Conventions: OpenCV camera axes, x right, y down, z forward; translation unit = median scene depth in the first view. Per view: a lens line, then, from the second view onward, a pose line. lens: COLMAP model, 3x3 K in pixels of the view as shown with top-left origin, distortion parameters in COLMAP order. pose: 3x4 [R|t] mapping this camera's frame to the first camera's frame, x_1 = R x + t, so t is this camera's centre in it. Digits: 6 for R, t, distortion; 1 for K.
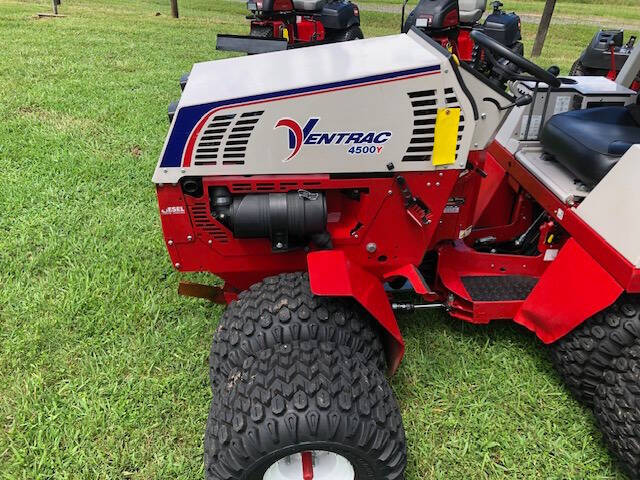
lens RADIAL K [[520.9, 0, 320.0], [0, 520.9, 240.0], [0, 0, 1]] dist [0.029470, -0.011842]
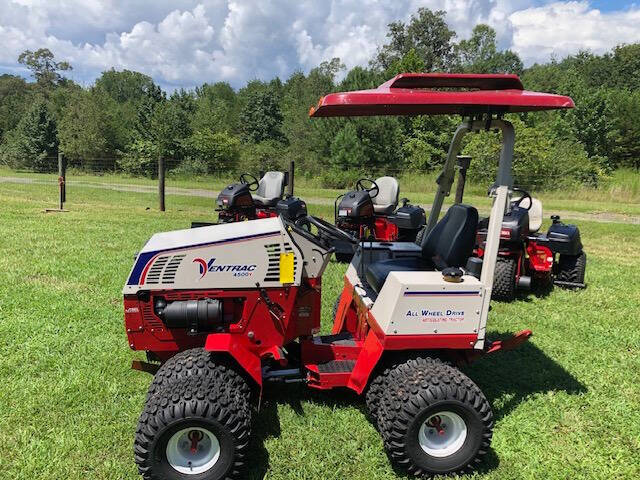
lens RADIAL K [[515.7, 0, 320.0], [0, 515.7, 240.0], [0, 0, 1]] dist [0.009180, 0.003820]
pose [[0.999221, -0.007094, 0.038822, 0.285219], [0.019788, 0.941181, -0.337322, 0.321144], [-0.034146, 0.337827, 0.940589, -0.736932]]
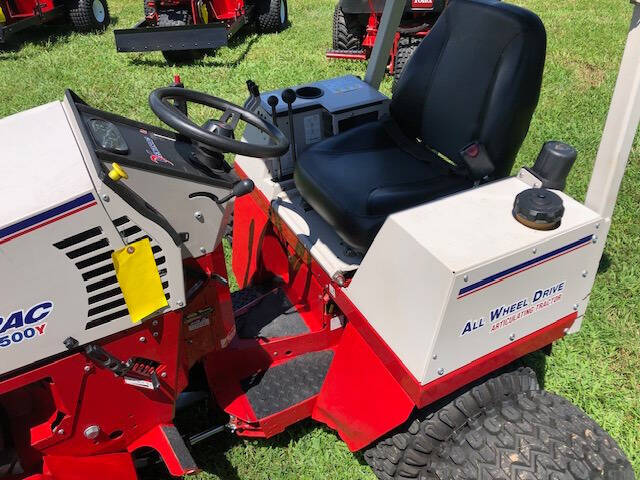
lens RADIAL K [[530.9, 0, 320.0], [0, 530.9, 240.0], [0, 0, 1]] dist [0.004306, 0.014809]
pose [[0.923200, -0.267931, 0.275525, 0.277399], [0.233109, 0.960367, 0.152824, -0.296035], [-0.305551, -0.076860, 0.949069, 0.278629]]
